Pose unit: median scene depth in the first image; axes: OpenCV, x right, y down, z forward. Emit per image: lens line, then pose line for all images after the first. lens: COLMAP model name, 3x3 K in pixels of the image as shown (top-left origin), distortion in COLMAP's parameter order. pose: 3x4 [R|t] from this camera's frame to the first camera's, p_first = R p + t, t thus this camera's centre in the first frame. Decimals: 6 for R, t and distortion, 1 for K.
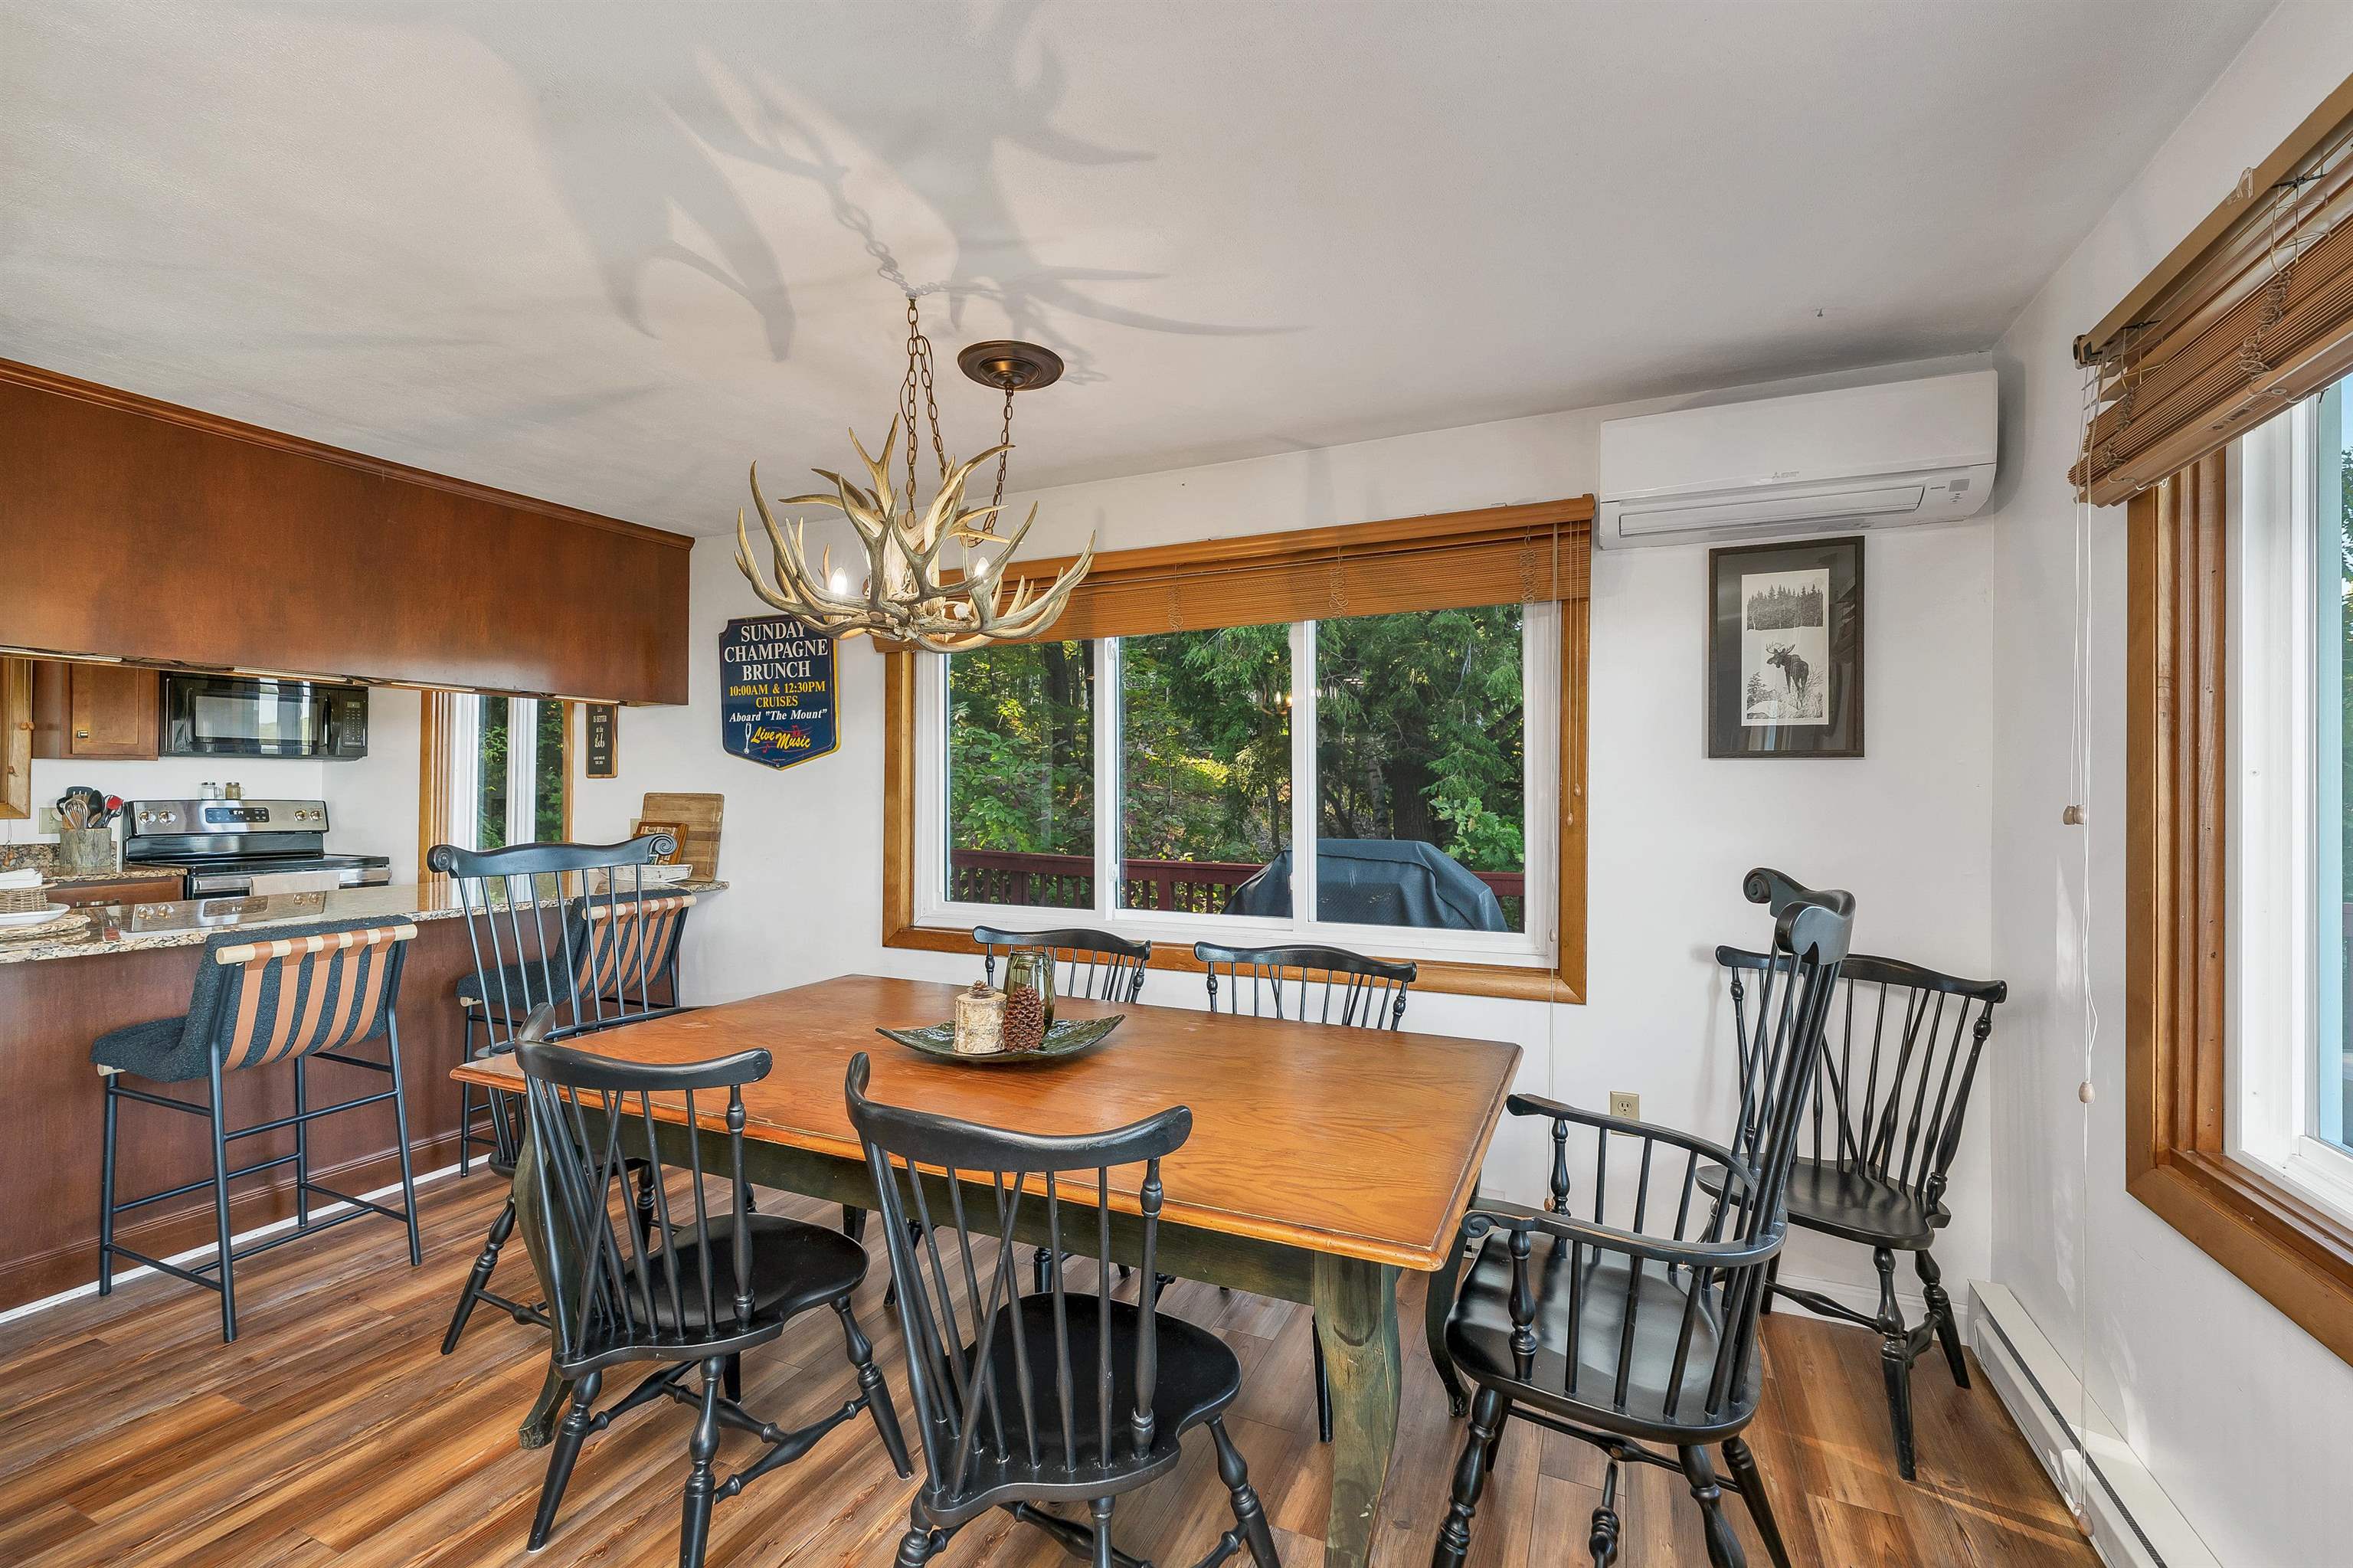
lens RADIAL K [[1003.1, 0, 1158.0], [0, 1003.1, 787.5], [0, 0, 1]] dist [0.003948, -0.000964]
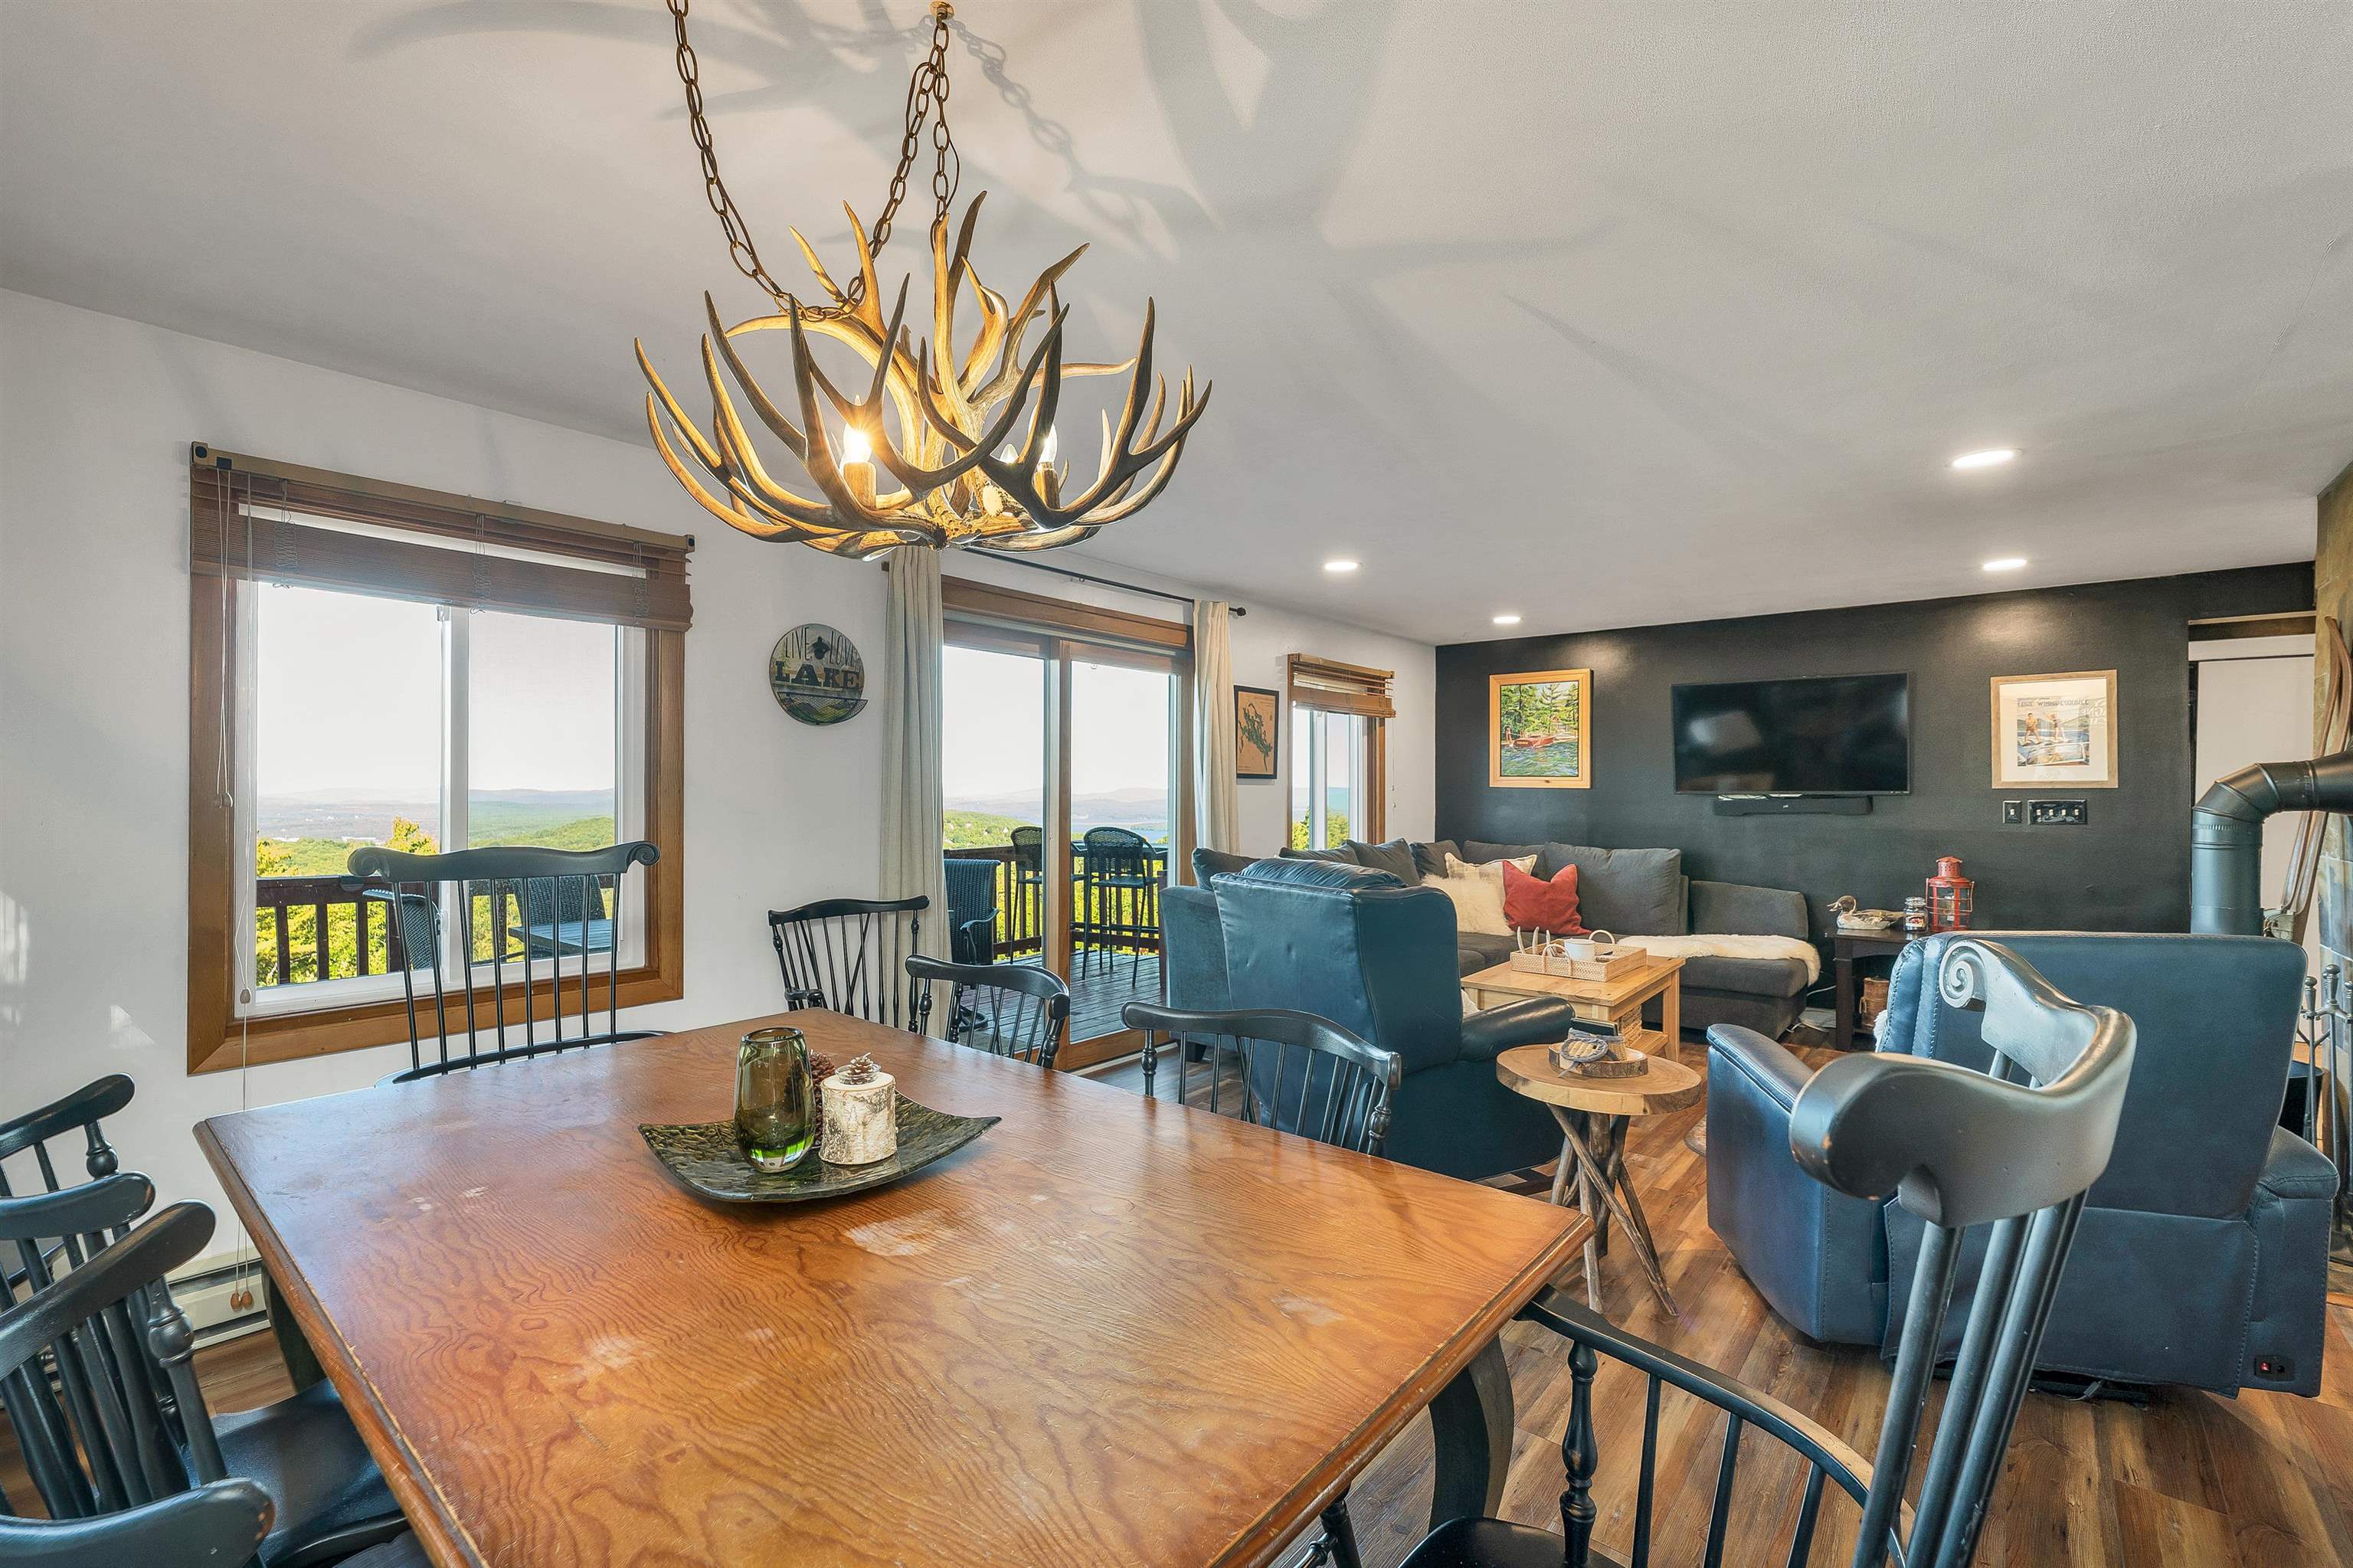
lens RADIAL K [[1003.1, 0, 1165.2], [0, 1003.1, 783.2], [0, 0, 1]] dist [0.003948, -0.000964]
pose [[-0.961635, -0.006631, 0.274251, -0.303115], [-0.009896, 0.999896, -0.010522, 0.001623], [-0.274153, -0.012832, -0.961601, 0.851133]]
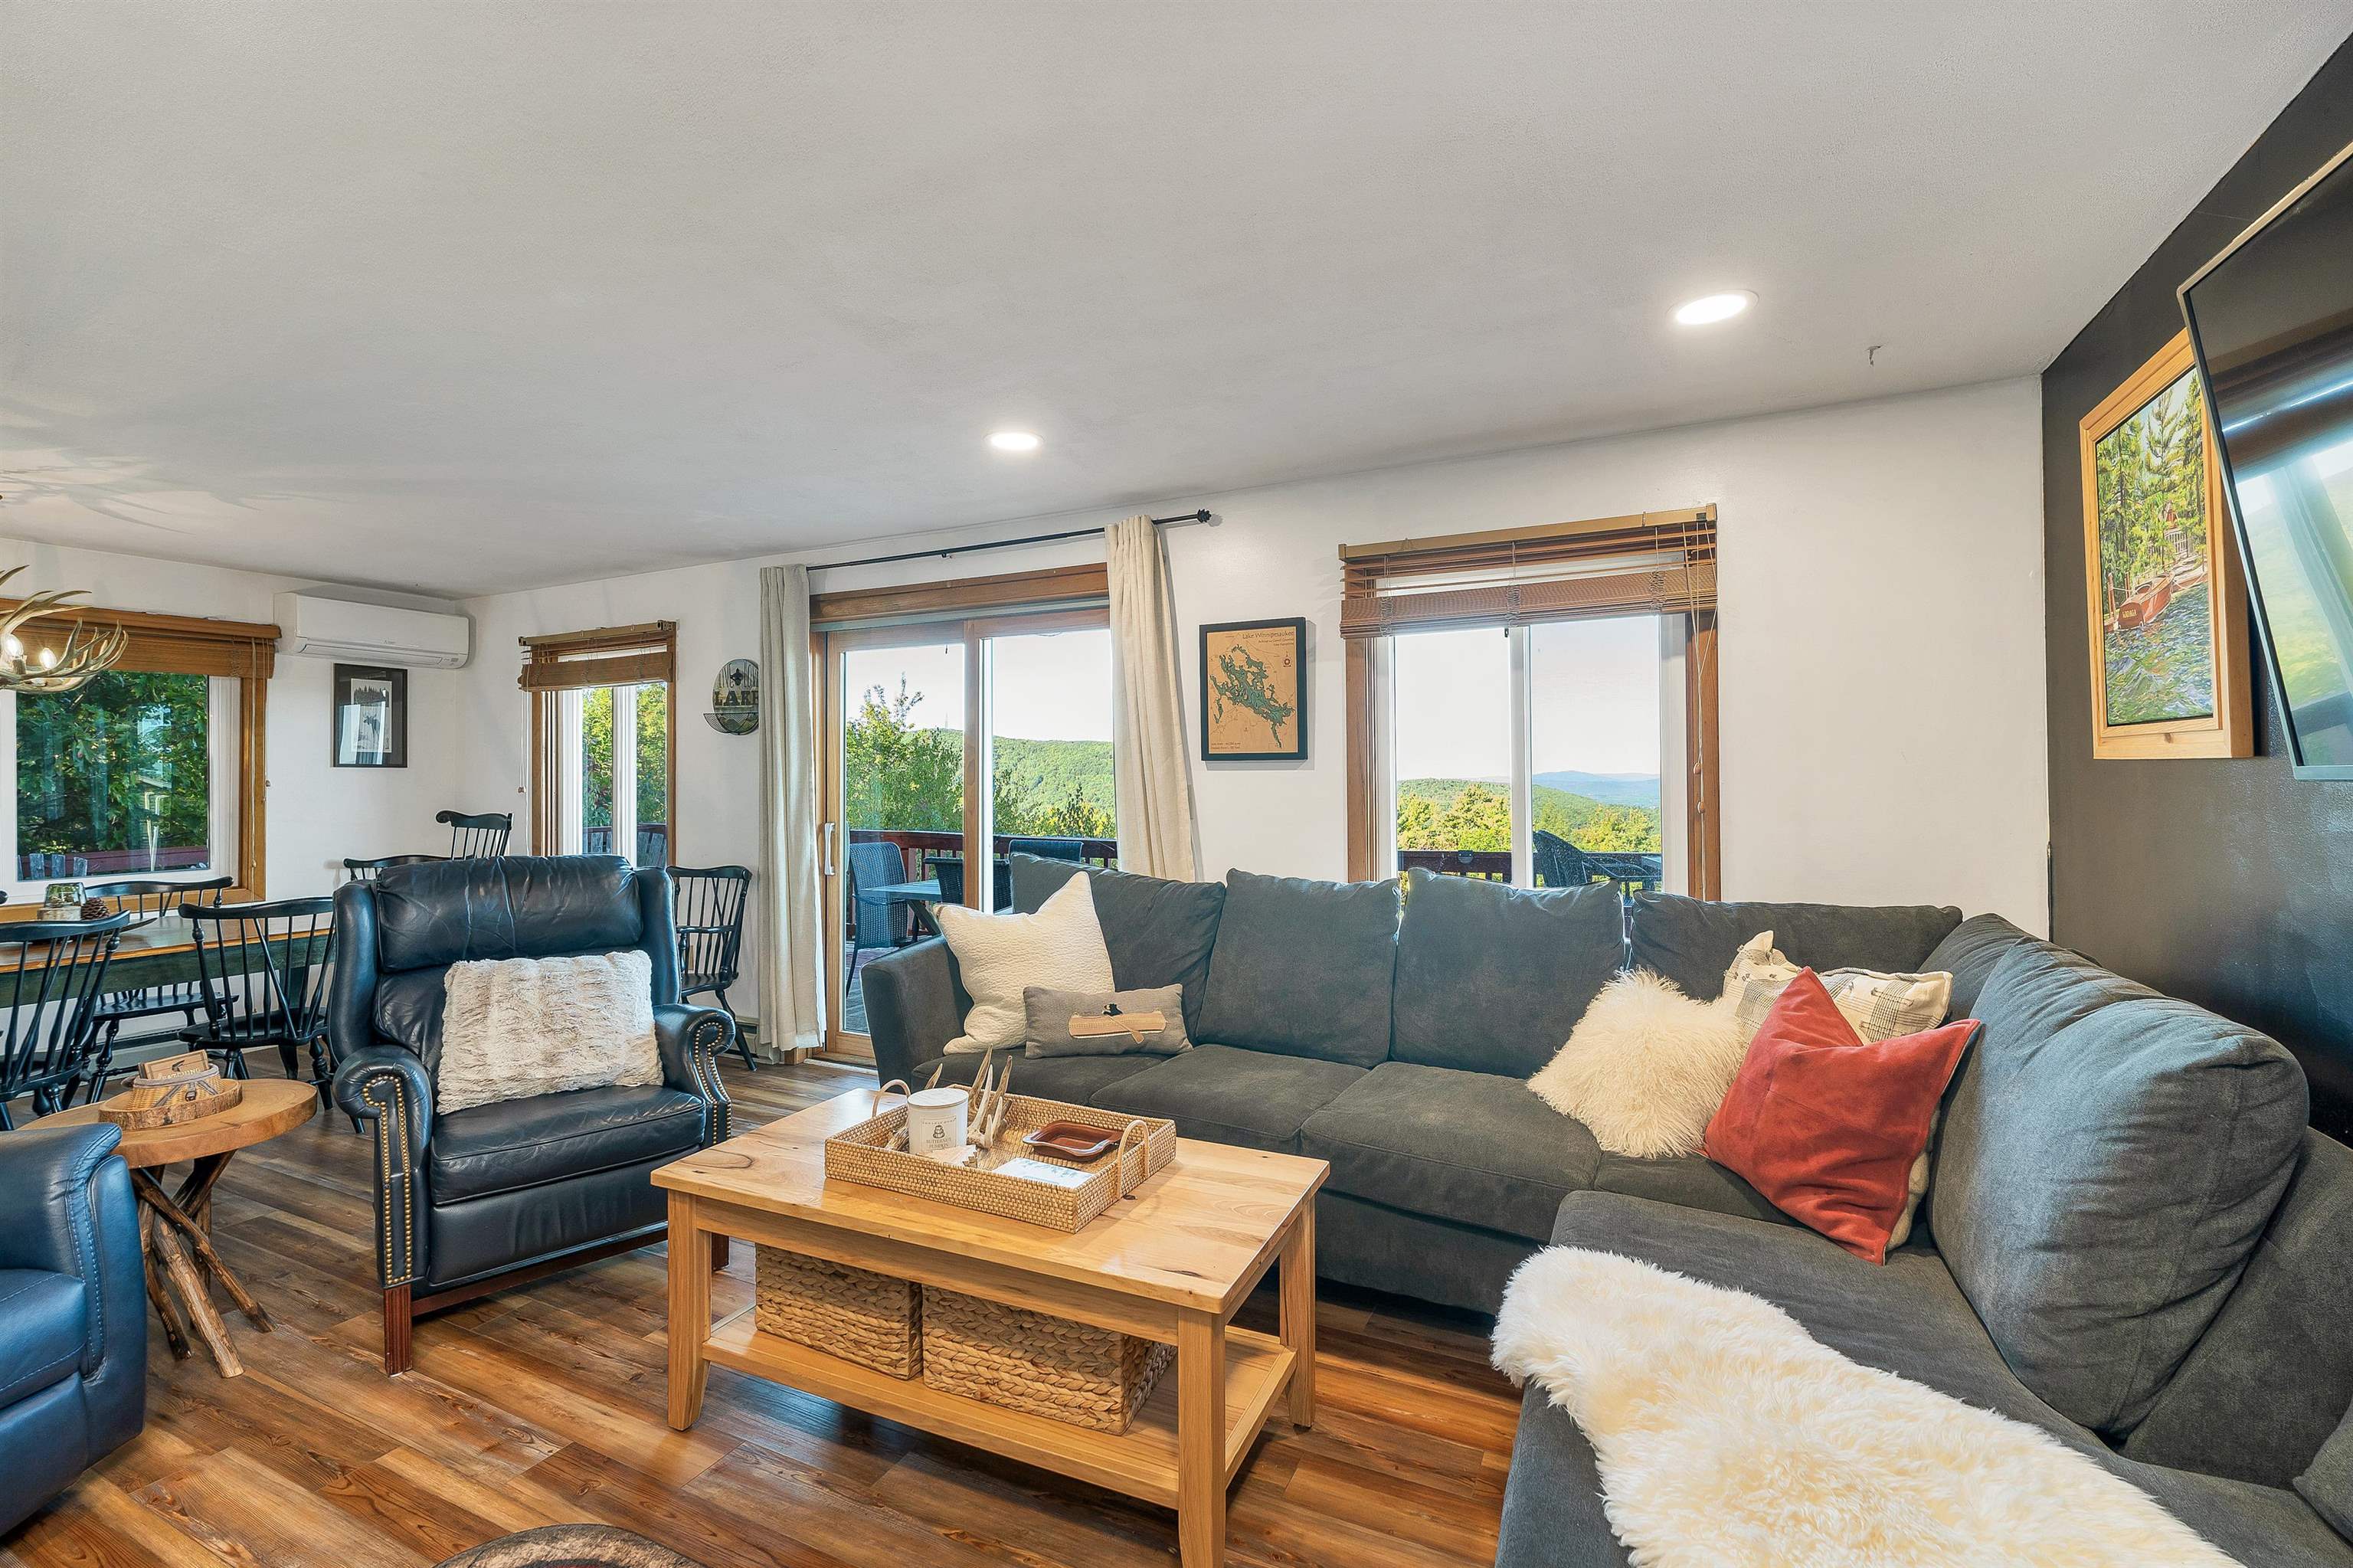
lens RADIAL K [[1003.1, 0, 1166.3], [0, 1003.1, 787.5], [0, 0, 1]] dist [0.003948, -0.000964]
pose [[0.021937, -0.010855, 0.999700, -0.959369], [0.000441, 0.999941, 0.010848, -0.006158], [-0.999759, 0.000203, 0.021940, -0.479043]]
